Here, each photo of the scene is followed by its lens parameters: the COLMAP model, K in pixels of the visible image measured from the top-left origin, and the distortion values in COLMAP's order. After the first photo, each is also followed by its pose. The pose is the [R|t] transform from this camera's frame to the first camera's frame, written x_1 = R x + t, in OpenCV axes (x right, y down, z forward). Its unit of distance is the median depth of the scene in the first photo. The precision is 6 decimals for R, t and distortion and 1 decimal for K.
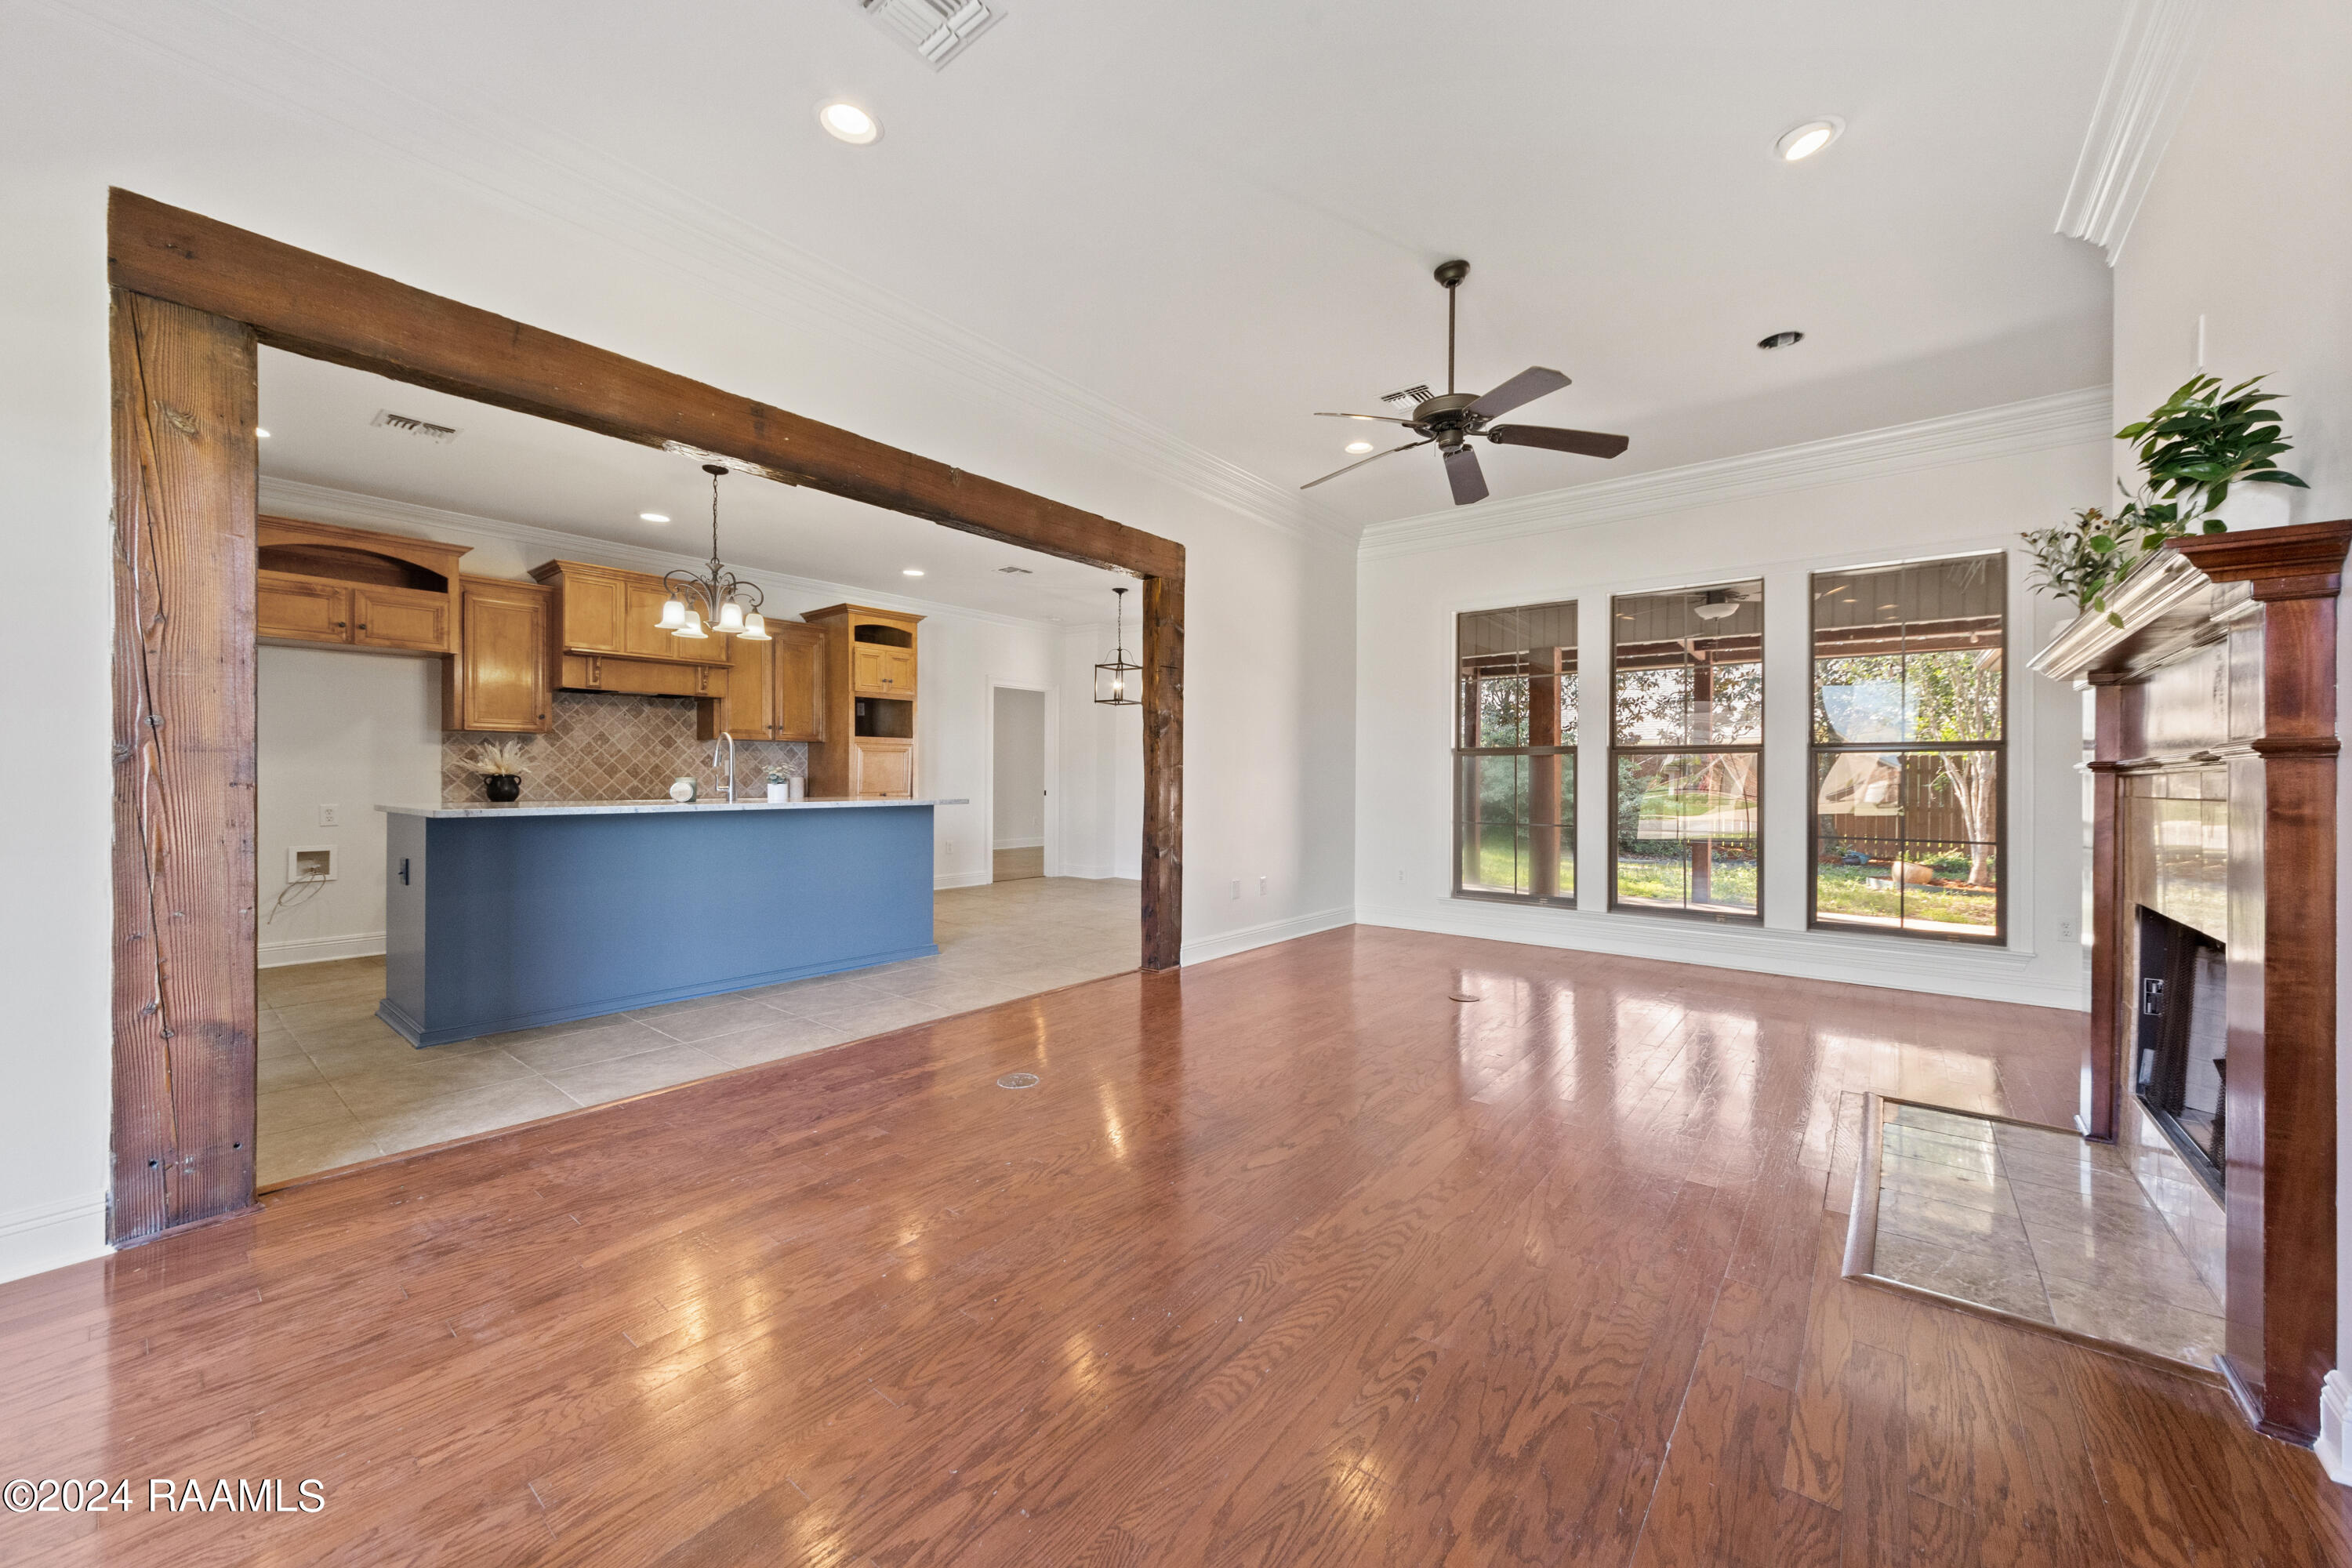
lens RADIAL K [[878.7, 0, 1185.8], [0, 878.7, 782.8], [0, 0, 1]] dist [0.000425, 0.000191]
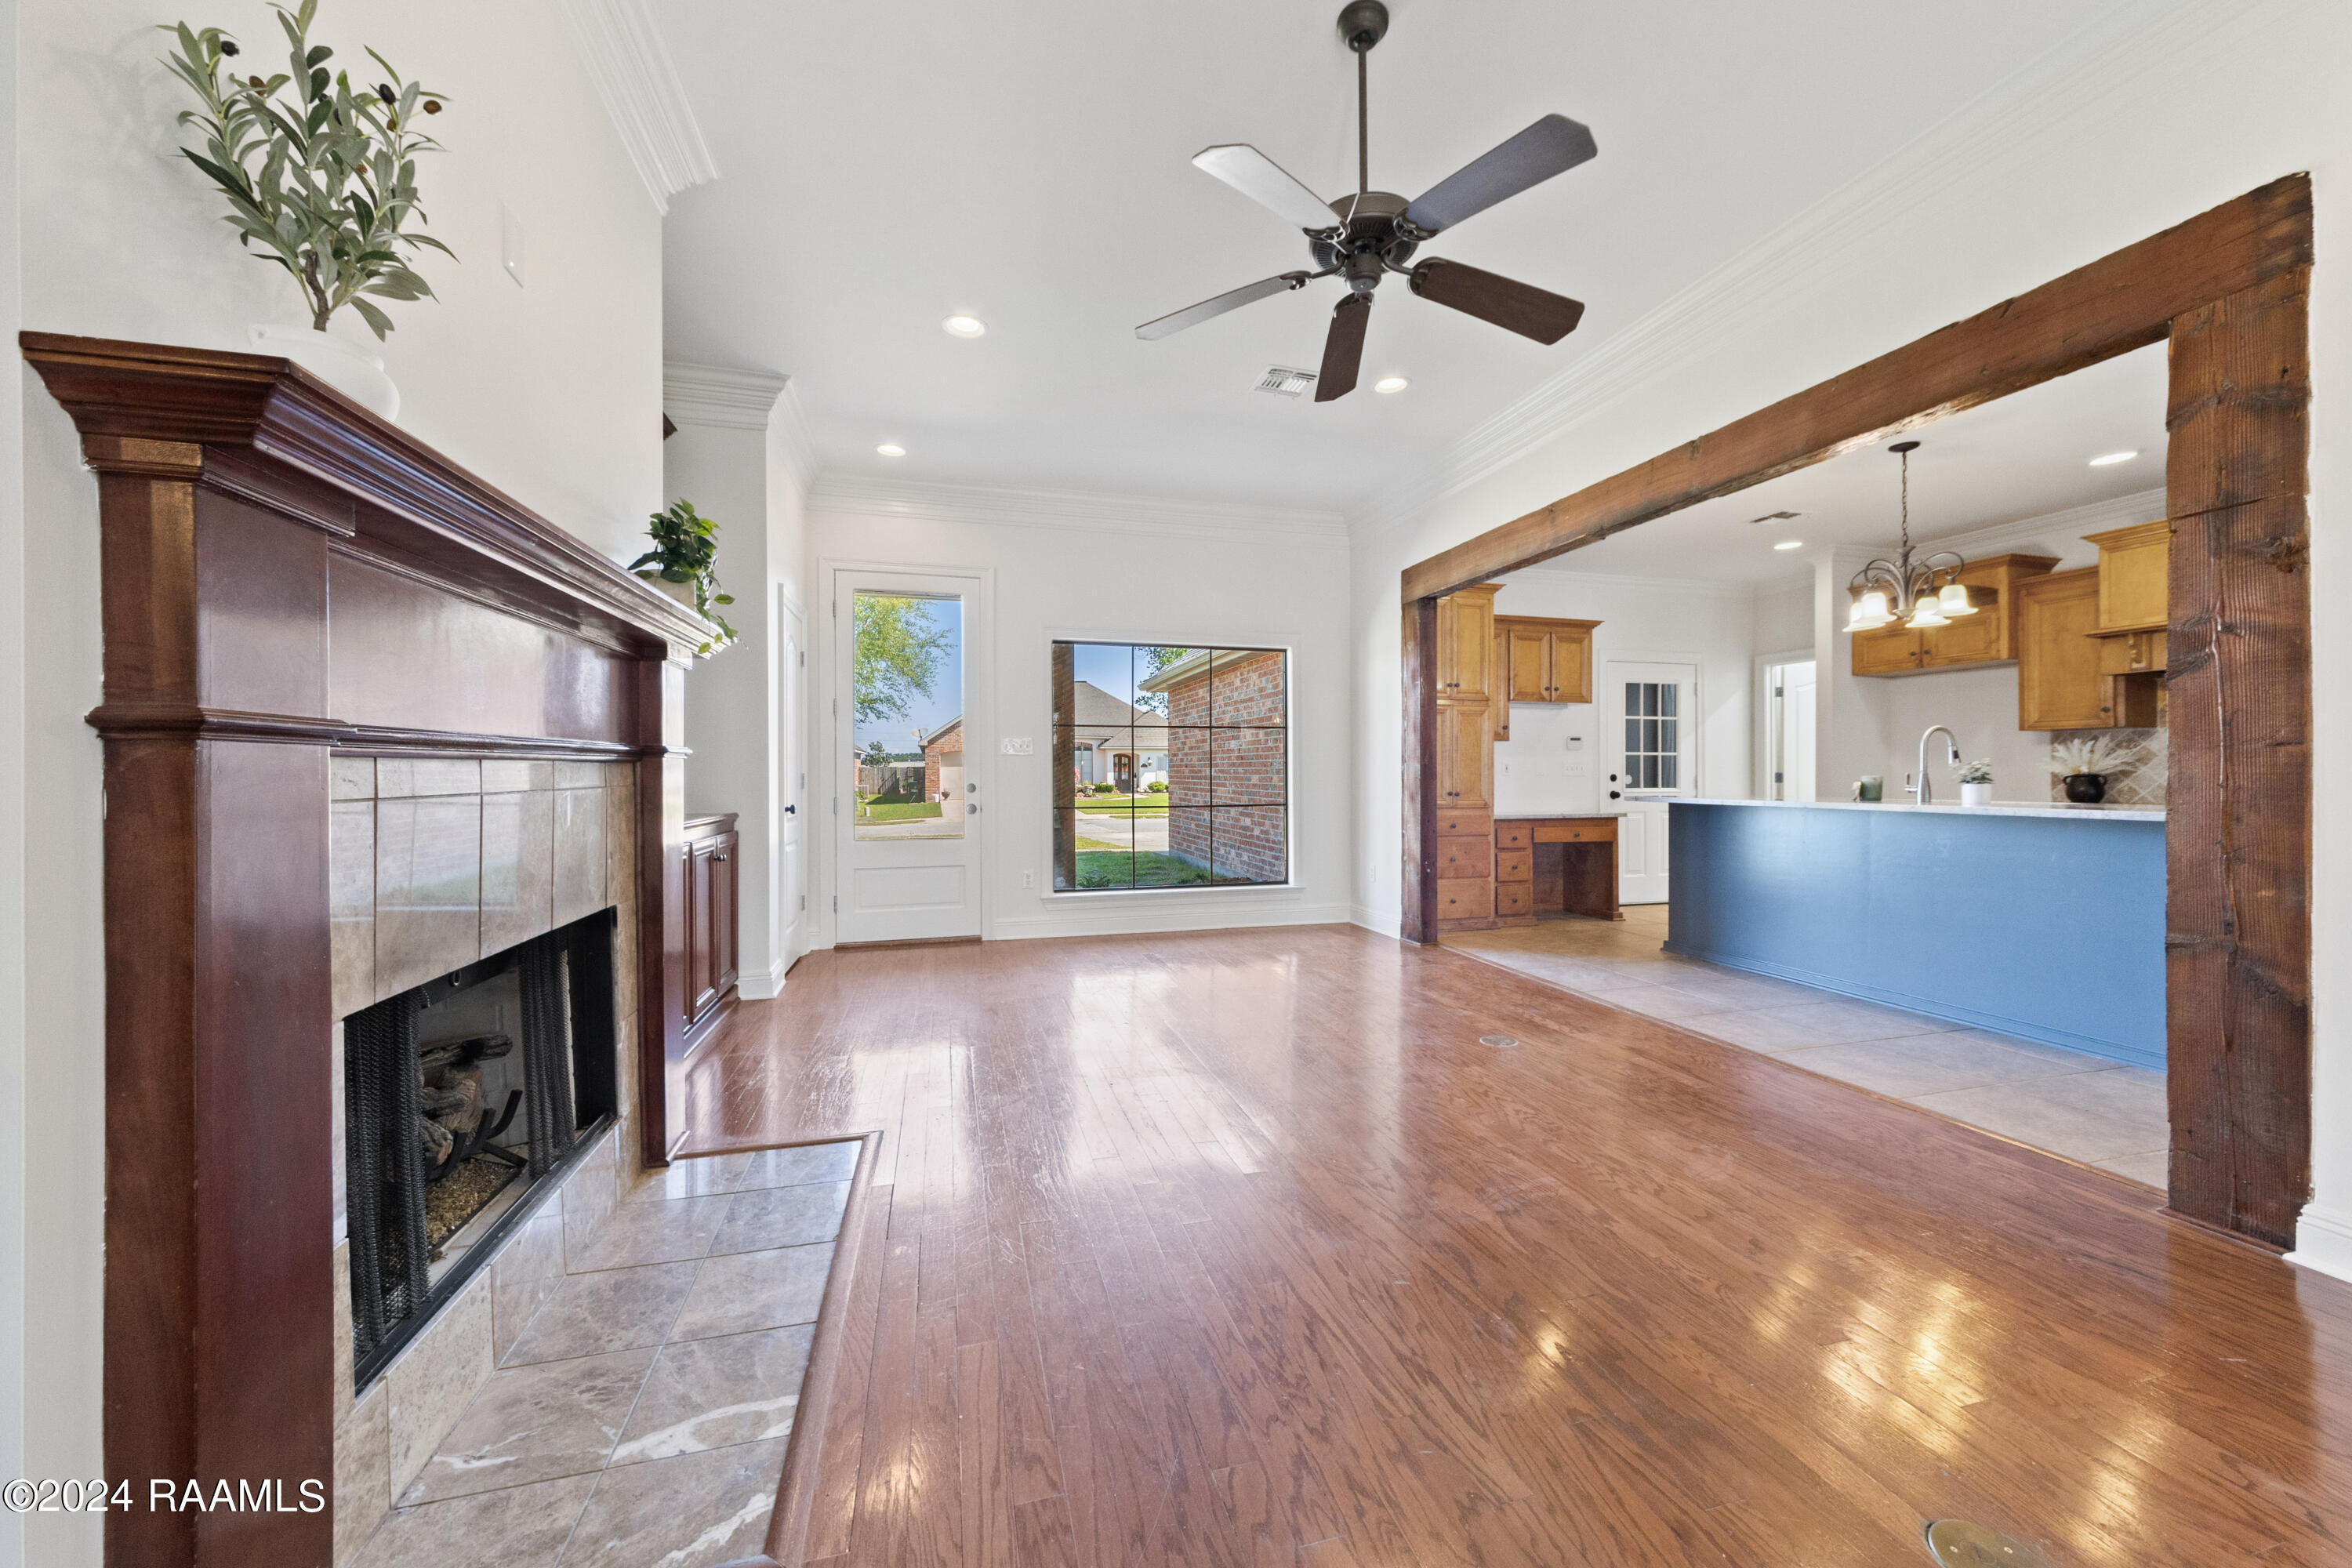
lens RADIAL K [[878.7, 0, 1185.8], [0, 878.7, 782.8], [0, 0, 1]] dist [0.000425, 0.000191]
pose [[-0.588276, 0.004169, -0.808650, 0.929740], [-0.008714, 0.999896, 0.011495, -0.003634], [0.808614, 0.013809, -0.588178, 1.293128]]
